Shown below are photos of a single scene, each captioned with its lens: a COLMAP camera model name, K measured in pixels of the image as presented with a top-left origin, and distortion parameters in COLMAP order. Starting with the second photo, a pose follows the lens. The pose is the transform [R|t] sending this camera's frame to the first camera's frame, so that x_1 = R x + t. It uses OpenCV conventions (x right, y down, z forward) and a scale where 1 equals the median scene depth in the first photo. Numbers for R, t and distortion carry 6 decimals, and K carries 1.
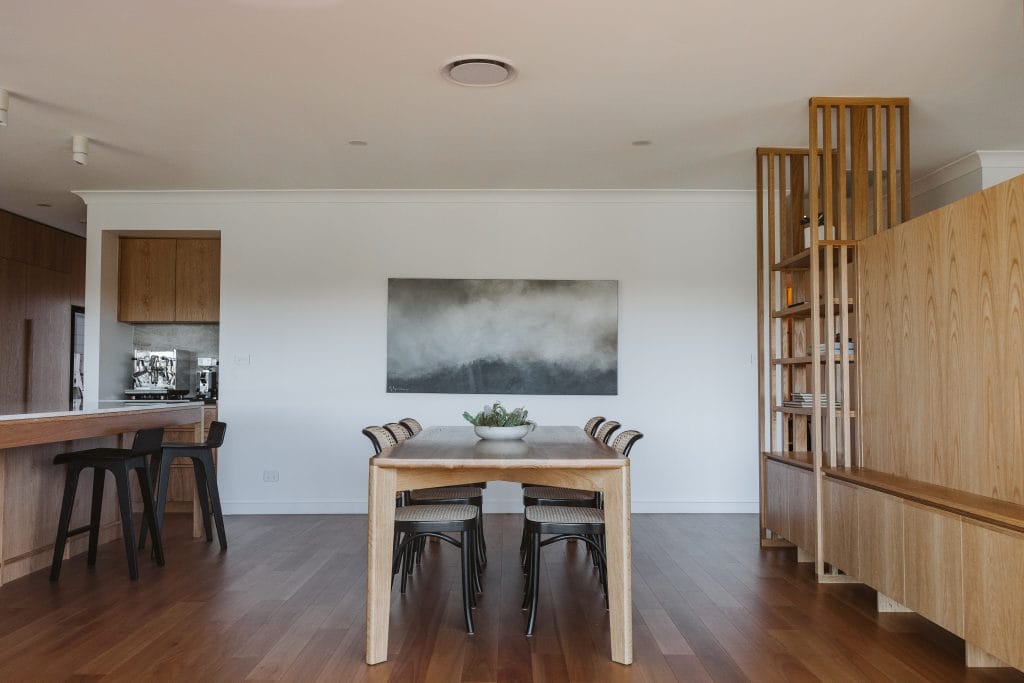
lens RADIAL K [[801.0, 0, 510.0], [0, 801.0, 347.5], [0, 0, 1]] dist [0.008462, -0.000795]
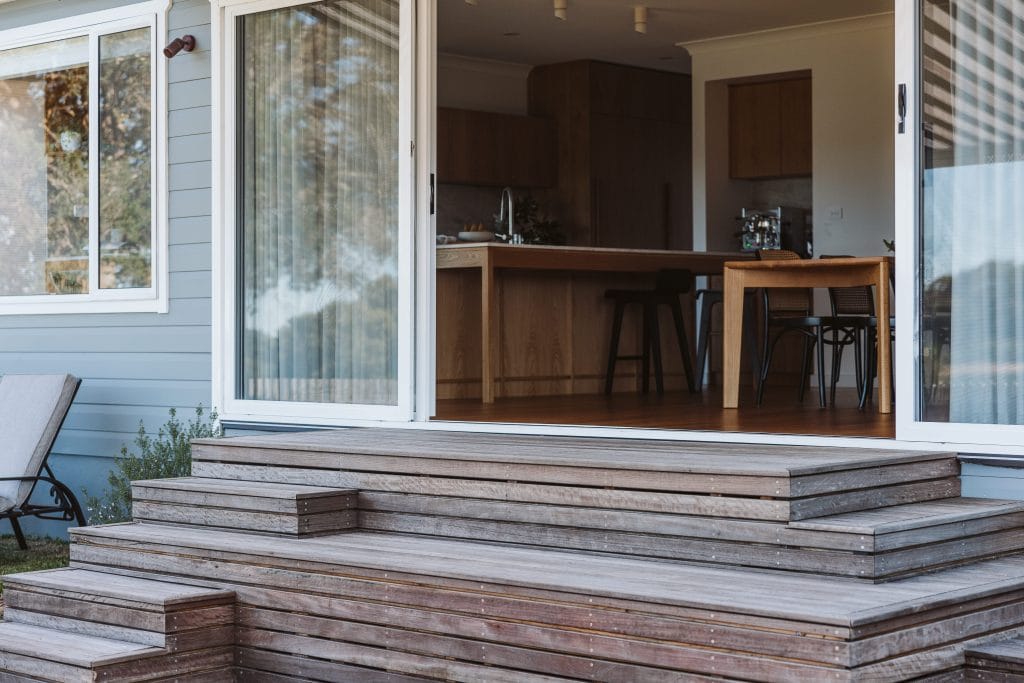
lens RADIAL K [[1858.8, 0, 512.1], [0, 1858.8, 340.3], [0, 0, 1]] dist [0.005695, 0.000000]
pose [[0.722978, -0.004956, -0.690853, 0.793692], [0.041693, 0.998465, 0.036470, 0.062988], [0.689612, -0.055171, 0.722075, -0.703828]]
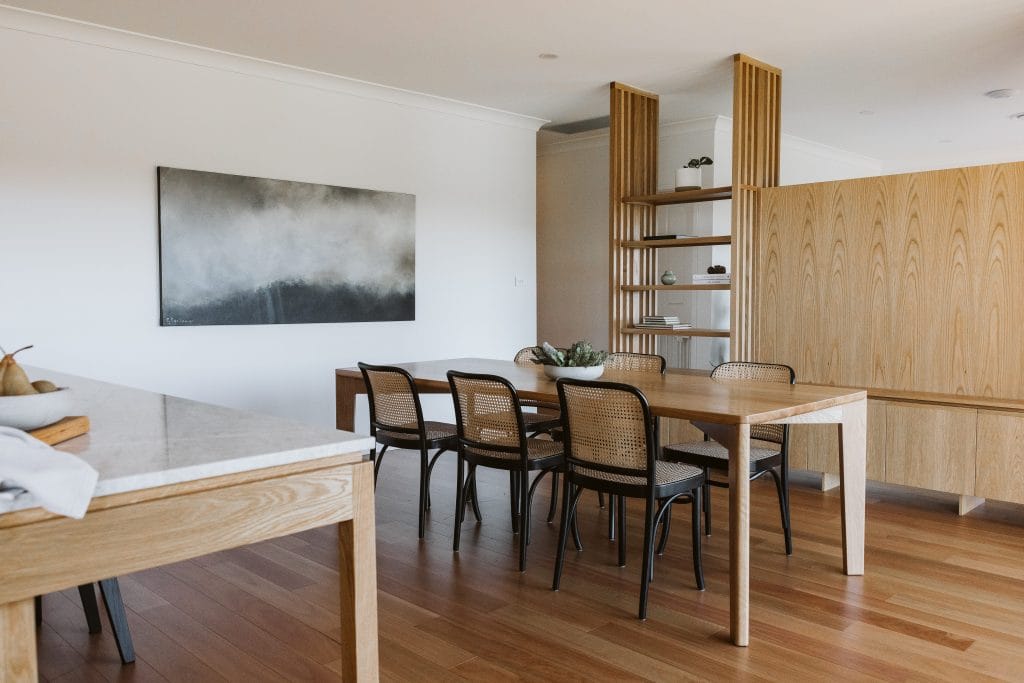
lens RADIAL K [[801.0, 0, 515.6], [0, 801.0, 341.6], [0, 0, 1]] dist [0.008462, -0.000795]
pose [[0.716642, -0.047515, 0.695820, -0.427806], [-0.025896, 0.995176, 0.094627, -0.006993], [-0.696960, -0.085833, 0.711955, 0.259027]]
